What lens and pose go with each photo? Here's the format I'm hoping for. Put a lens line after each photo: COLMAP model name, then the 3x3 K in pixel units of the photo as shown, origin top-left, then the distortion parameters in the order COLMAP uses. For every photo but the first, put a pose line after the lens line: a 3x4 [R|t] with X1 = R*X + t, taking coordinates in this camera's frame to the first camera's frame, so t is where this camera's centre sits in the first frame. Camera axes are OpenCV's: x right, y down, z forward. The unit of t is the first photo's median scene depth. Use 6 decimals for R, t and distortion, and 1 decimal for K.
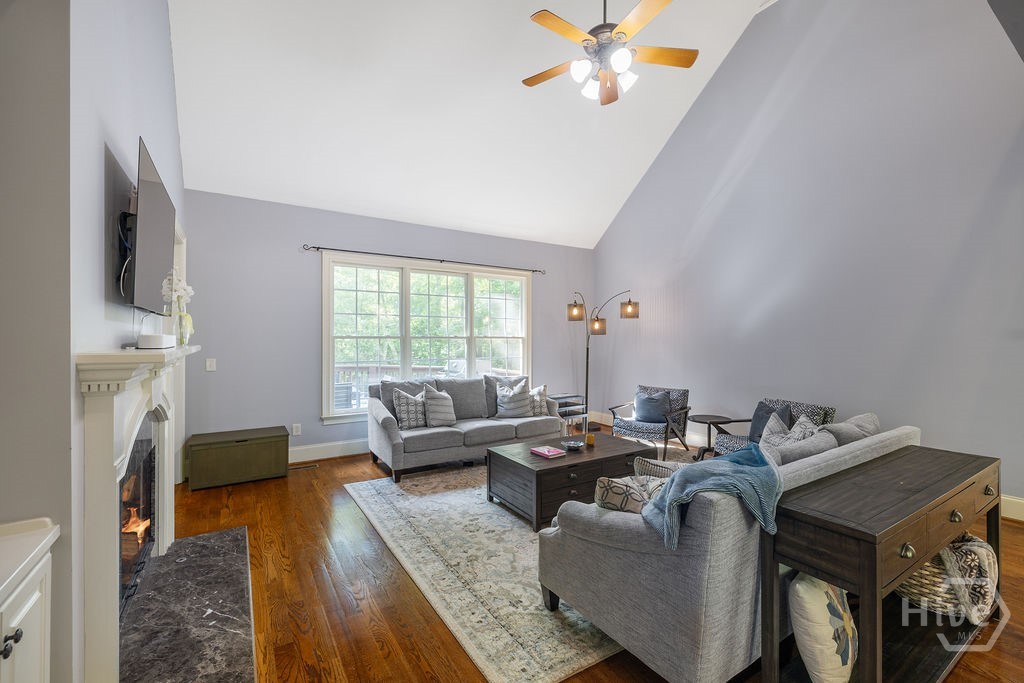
lens RADIAL K [[431.1, 0, 509.3], [0, 431.1, 343.8], [0, 0, 1]] dist [0.000030, -0.000791]
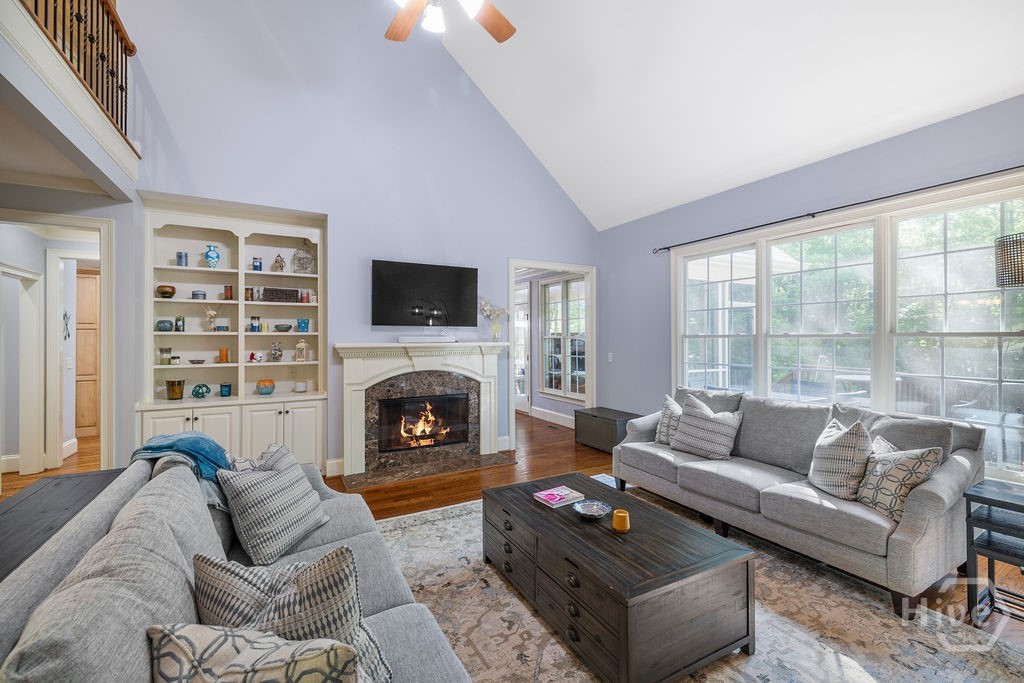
lens RADIAL K [[431.1, 0, 514.3], [0, 431.1, 335.4], [0, 0, 1]] dist [0.000030, -0.000791]
pose [[-0.058914, -0.005740, -0.998247, 0.849463], [-0.008511, 0.999950, -0.005248, -0.012050], [0.998227, 0.008187, -0.058960, 1.014822]]
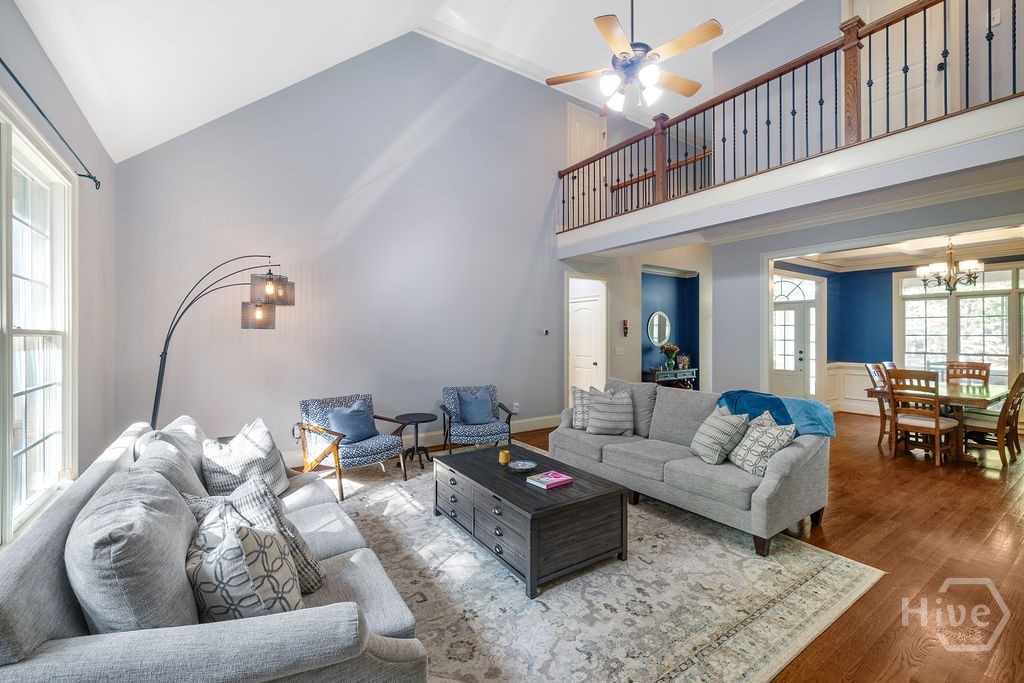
lens RADIAL K [[431.1, 0, 514.8], [0, 431.1, 336.8], [0, 0, 1]] dist [0.000030, -0.000791]
pose [[-0.032625, -0.001422, 0.999467, -0.723080], [0.011993, 0.999926, 0.001814, -0.010621], [-0.999396, 0.012046, -0.032605, 1.140053]]
